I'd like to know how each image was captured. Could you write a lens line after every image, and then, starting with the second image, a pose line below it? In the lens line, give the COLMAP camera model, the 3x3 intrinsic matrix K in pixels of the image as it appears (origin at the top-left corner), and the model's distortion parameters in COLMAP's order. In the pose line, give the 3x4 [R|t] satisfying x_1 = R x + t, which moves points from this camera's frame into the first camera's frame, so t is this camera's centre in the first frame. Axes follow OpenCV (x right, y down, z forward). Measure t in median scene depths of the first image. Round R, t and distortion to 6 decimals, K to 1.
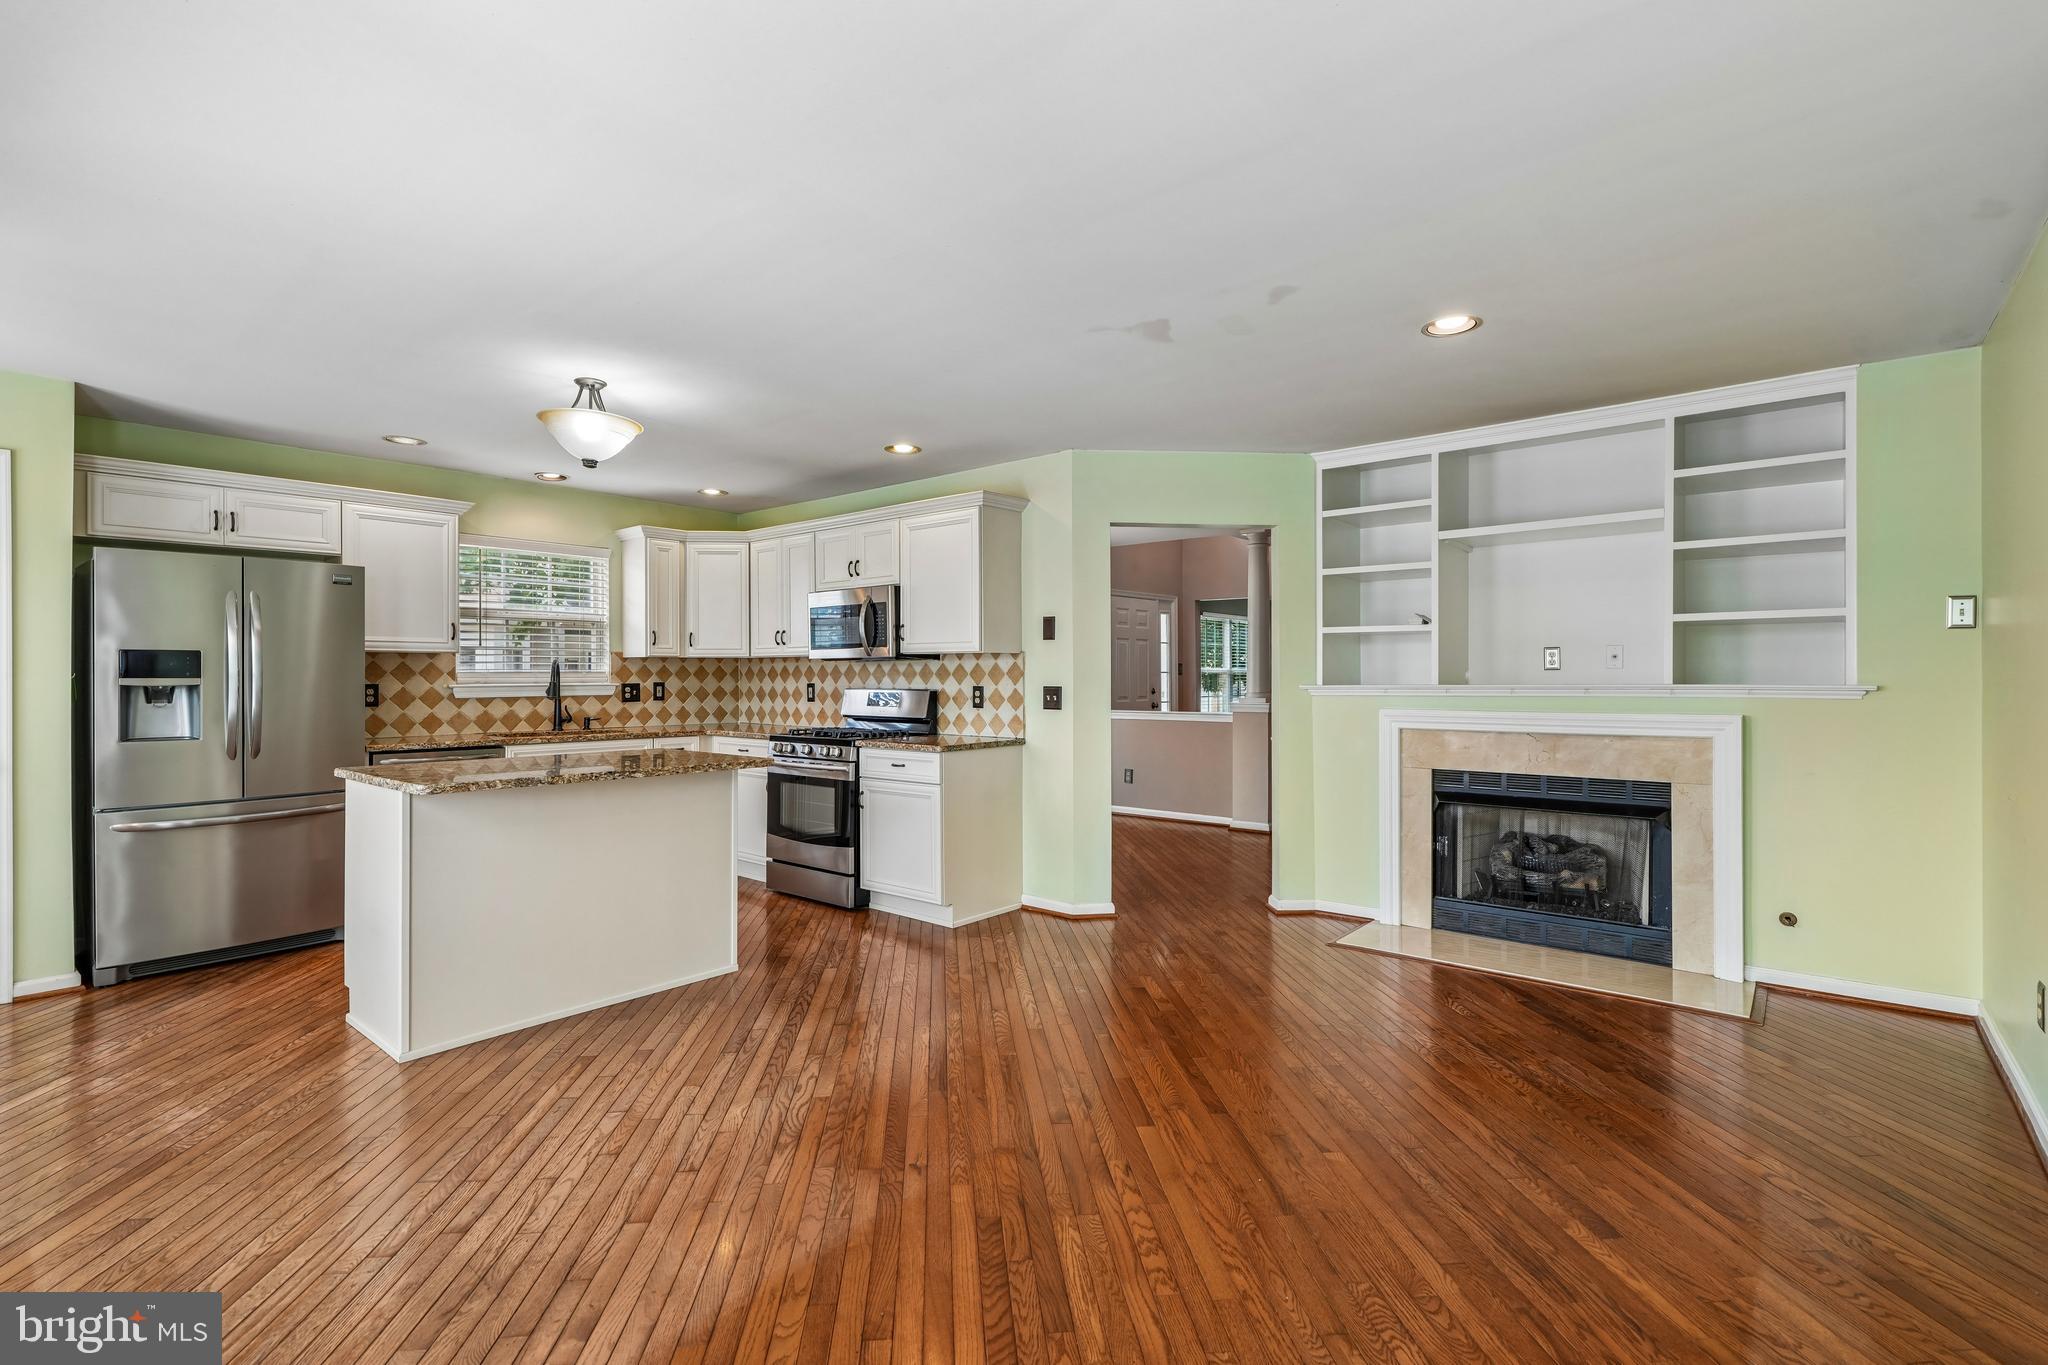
lens RADIAL K [[938.1, 0, 1023.0], [0, 938.1, 673.4], [0, 0, 1]] dist [0.004018, -0.001672]
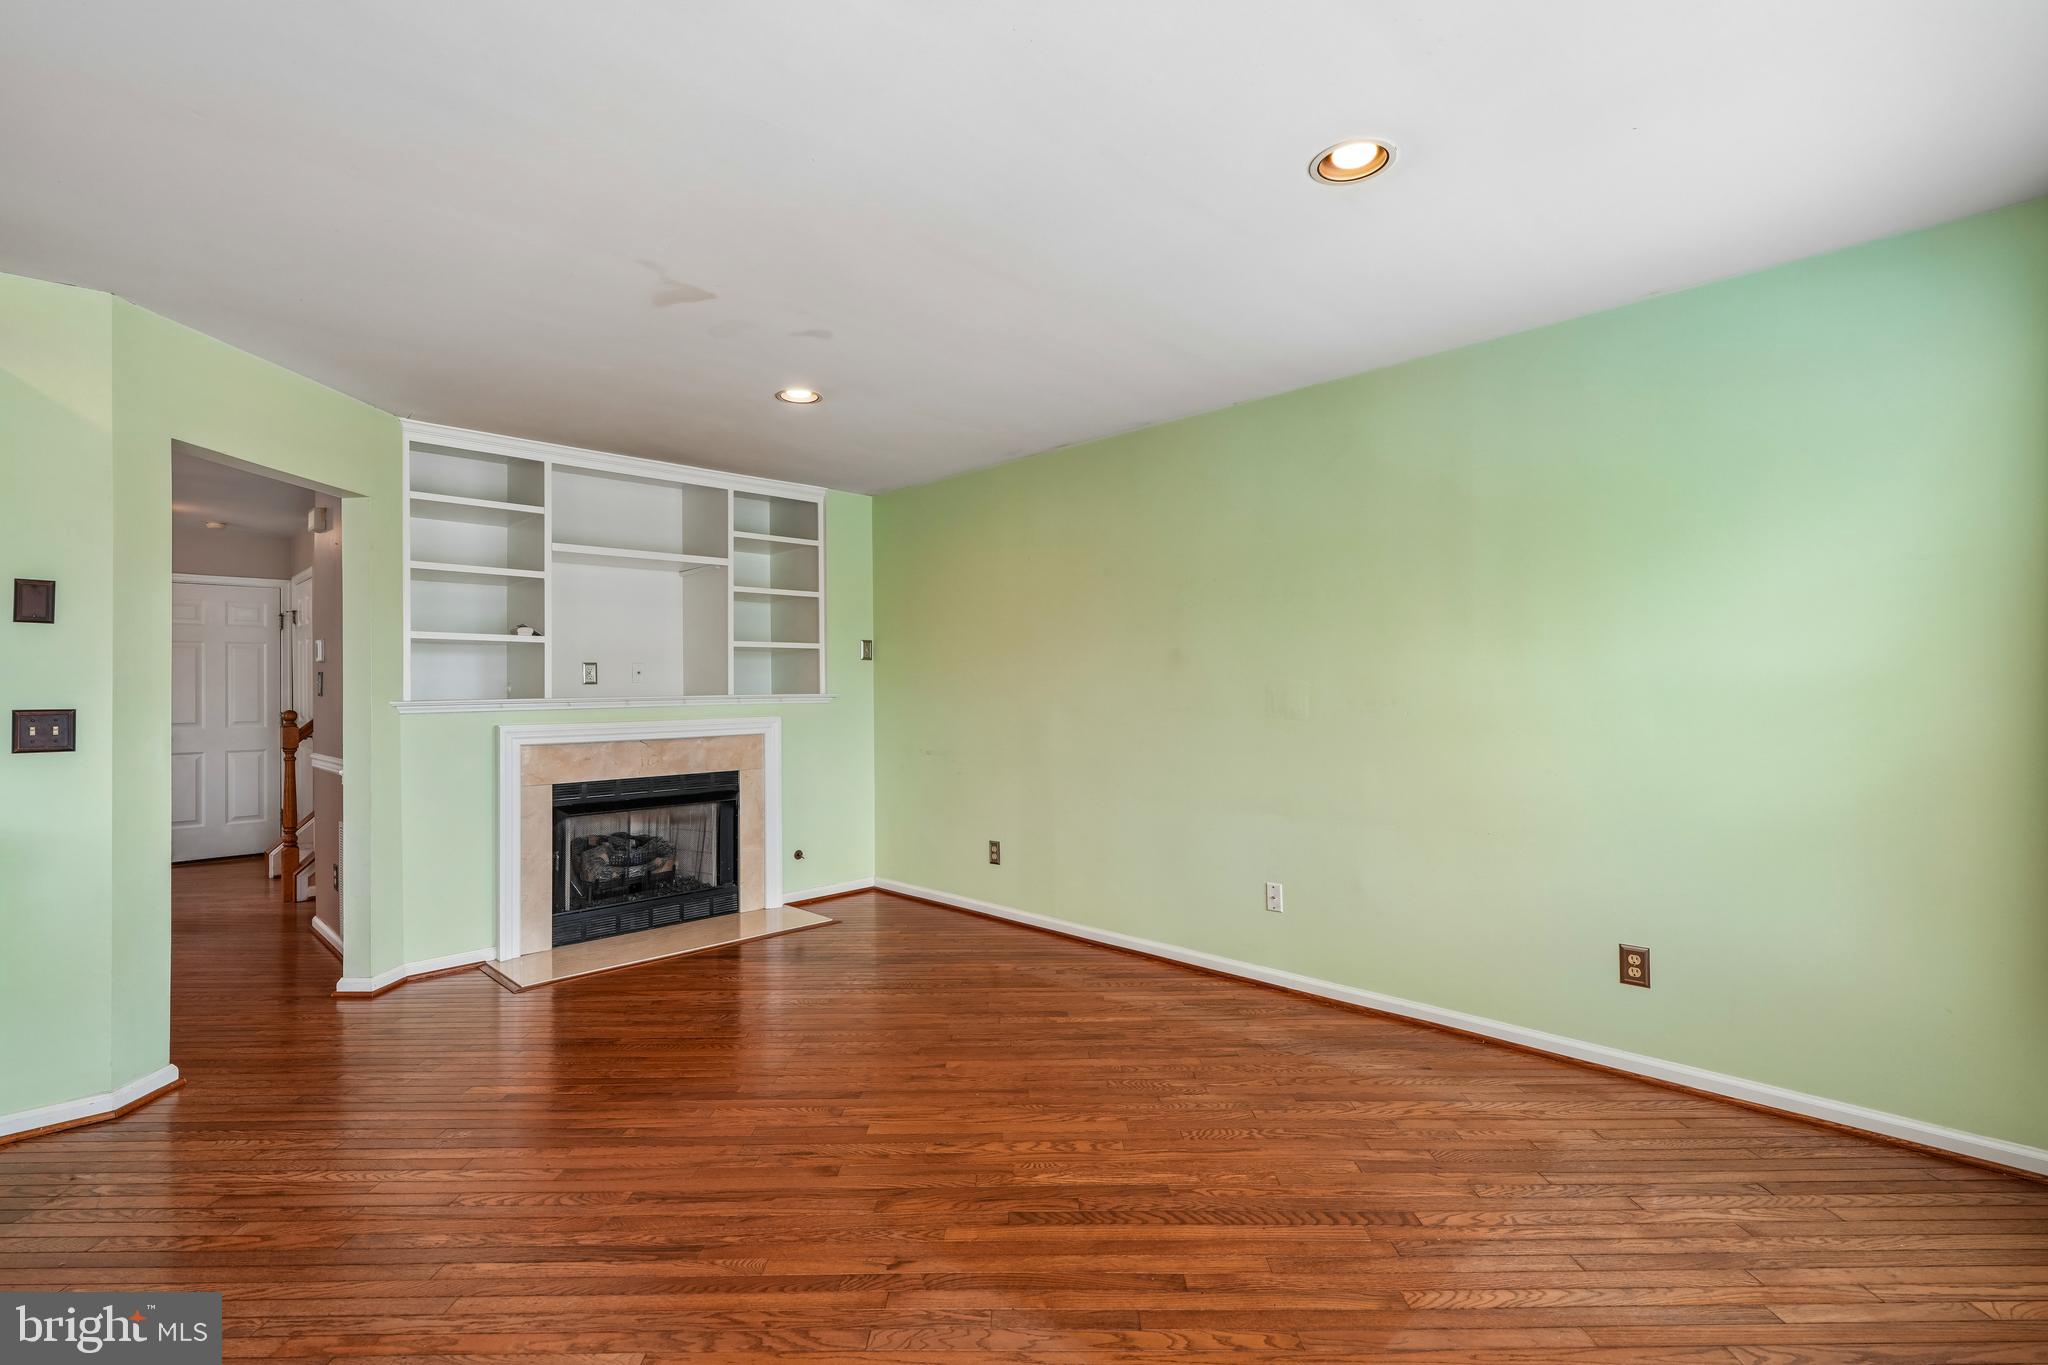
lens RADIAL K [[938.1, 0, 1025.8], [0, 938.1, 679.2], [0, 0, 1]] dist [0.004018, -0.001672]
pose [[0.089628, 0.010373, 0.995921, -0.489347], [0.003998, 0.999934, -0.010774, 0.004747], [-0.995967, 0.004947, 0.089581, 0.415183]]
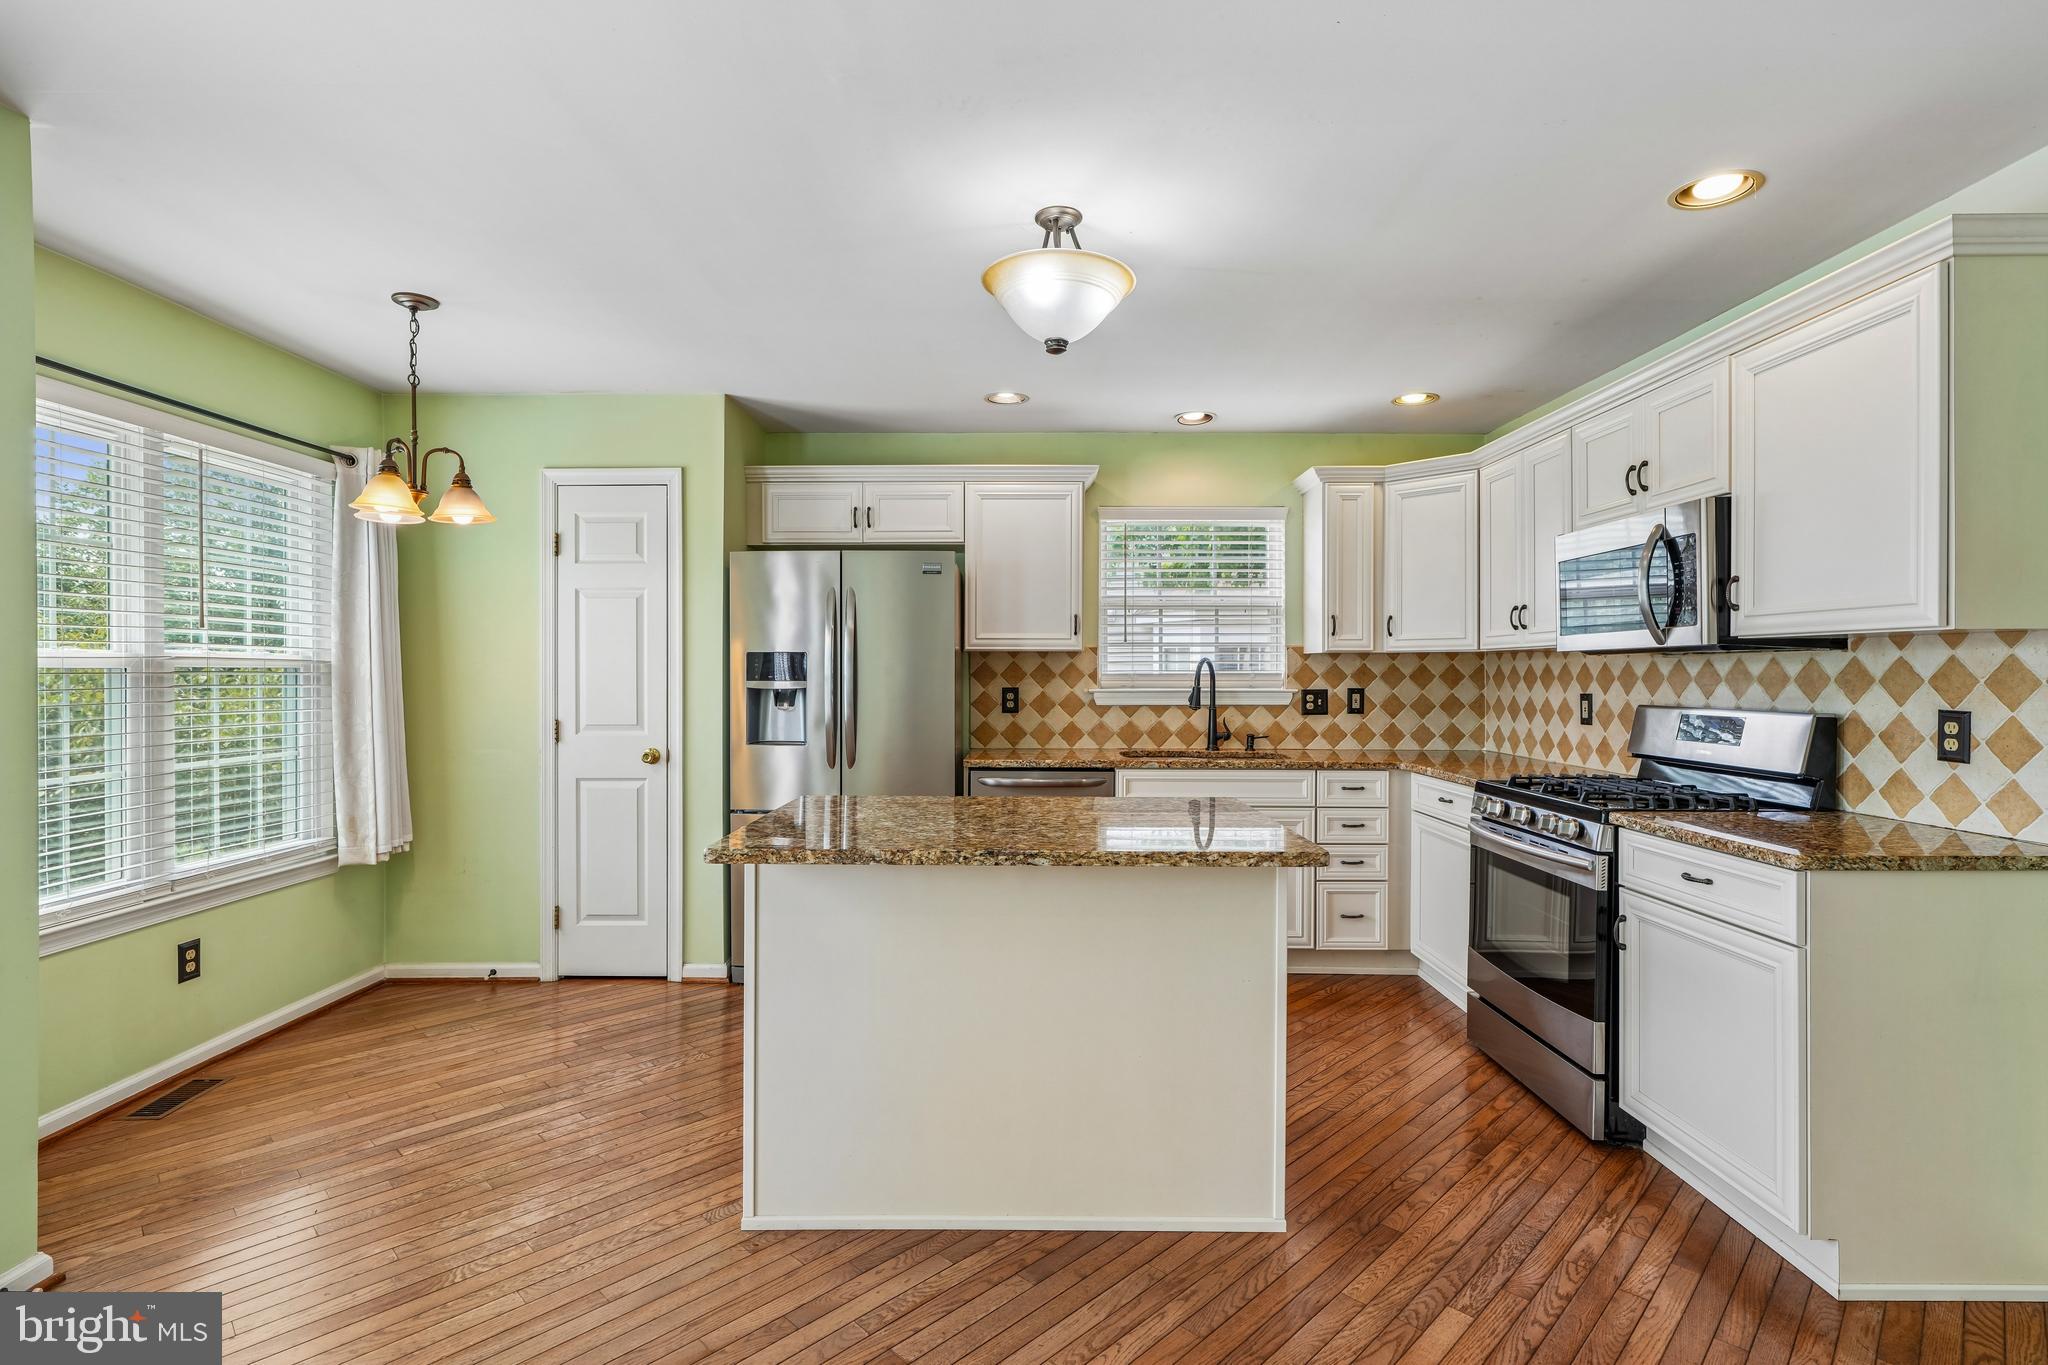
lens RADIAL K [[980.1, 0, 1023.0], [0, 980.1, 681.2], [0, 0, 1]] dist [0.001176, 0.000792]
pose [[0.641831, 0.008184, -0.766802, 0.024671], [-0.000363, 0.999946, 0.010369, -0.004598], [0.766846, -0.006377, 0.641800, 0.452921]]
